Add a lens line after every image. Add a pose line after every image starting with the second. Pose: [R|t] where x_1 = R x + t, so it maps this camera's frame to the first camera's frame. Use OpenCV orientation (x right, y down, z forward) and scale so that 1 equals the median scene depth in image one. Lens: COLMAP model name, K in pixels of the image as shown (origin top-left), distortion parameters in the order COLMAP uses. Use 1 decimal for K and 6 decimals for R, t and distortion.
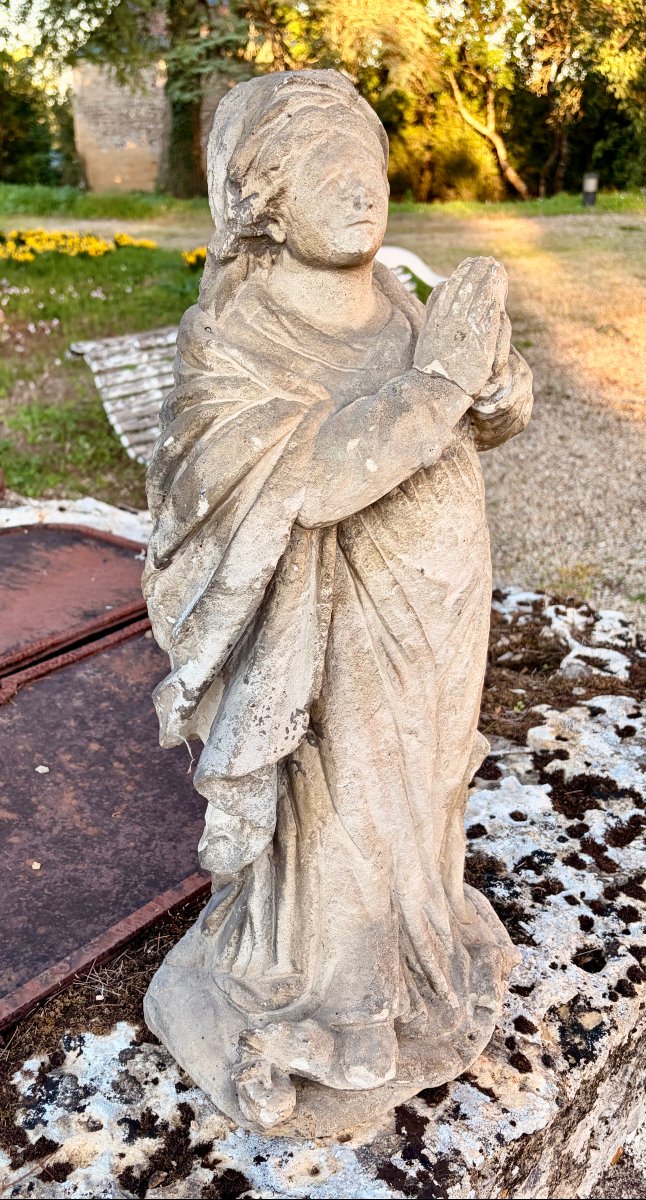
lens RADIAL K [[1099.1, 0, 250.7], [0, 1099.1, 671.9], [0, 0, 1]] dist [0.018892, 0.000000]
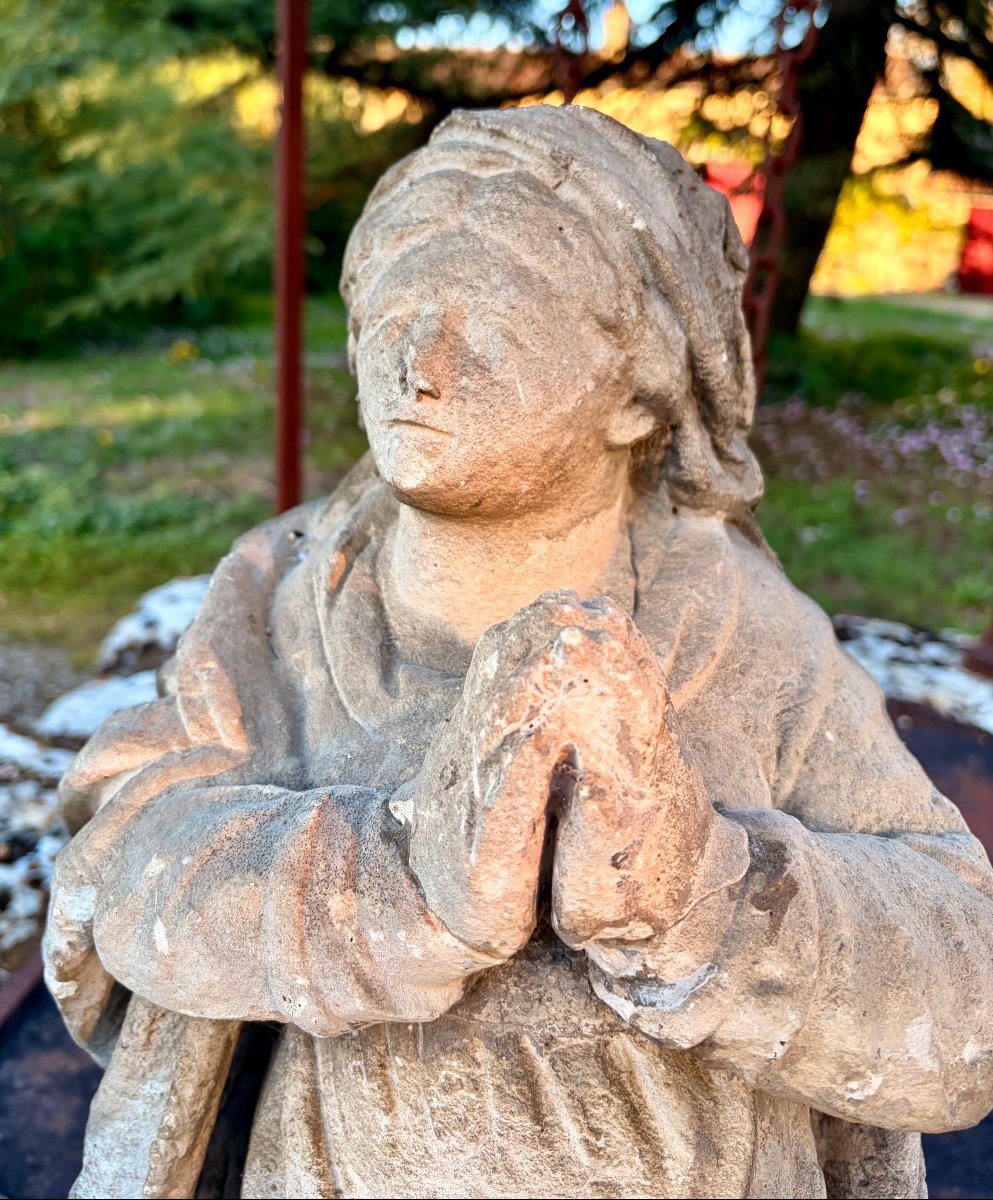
lens RADIAL K [[1072.0, 0, 481.7], [0, 1072.0, 522.0], [0, 0, 1]] dist [0.032085, -0.039945]
pose [[0.538892, 0.316862, -0.780509, 0.344501], [-0.471563, 0.881245, 0.032173, -0.306422], [0.698014, 0.350721, 0.624317, 0.592978]]
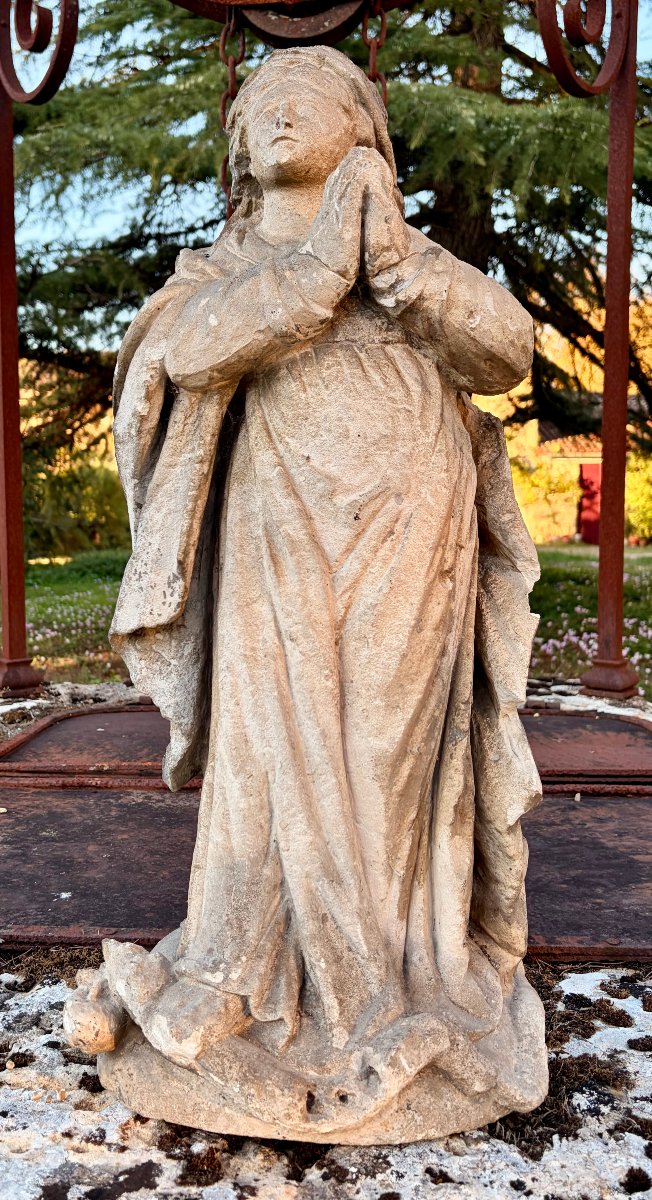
lens RADIAL K [[1099.1, 0, 297.9], [0, 1099.1, 601.5], [0, 0, 1]] dist [0.018892, 0.000000]
pose [[0.711455, 0.095042, -0.696275, 0.734187], [-0.349358, 0.907533, -0.233096, 0.223237], [0.609738, 0.409086, 0.678873, 0.326639]]
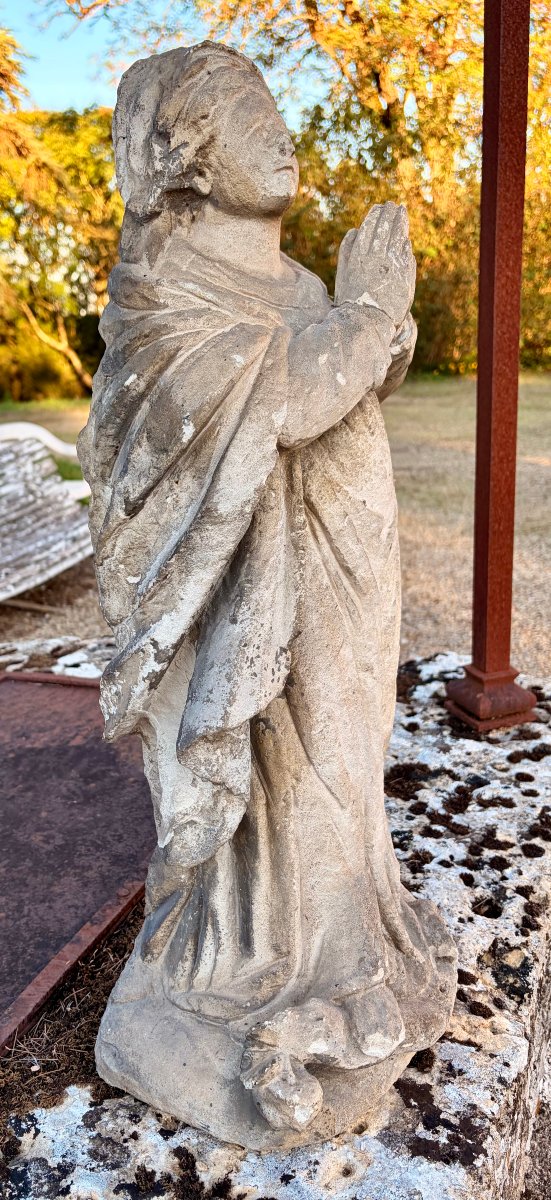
lens RADIAL K [[988.5, 0, 214.1], [0, 988.5, 622.9], [0, 0, 1]] dist [-0.000181, 0.032016]
pose [[0.937987, -0.126035, 0.322948, -0.253531], [0.186174, 0.968972, -0.162581, 0.124632], [-0.292437, 0.212624, 0.932348, 0.168136]]
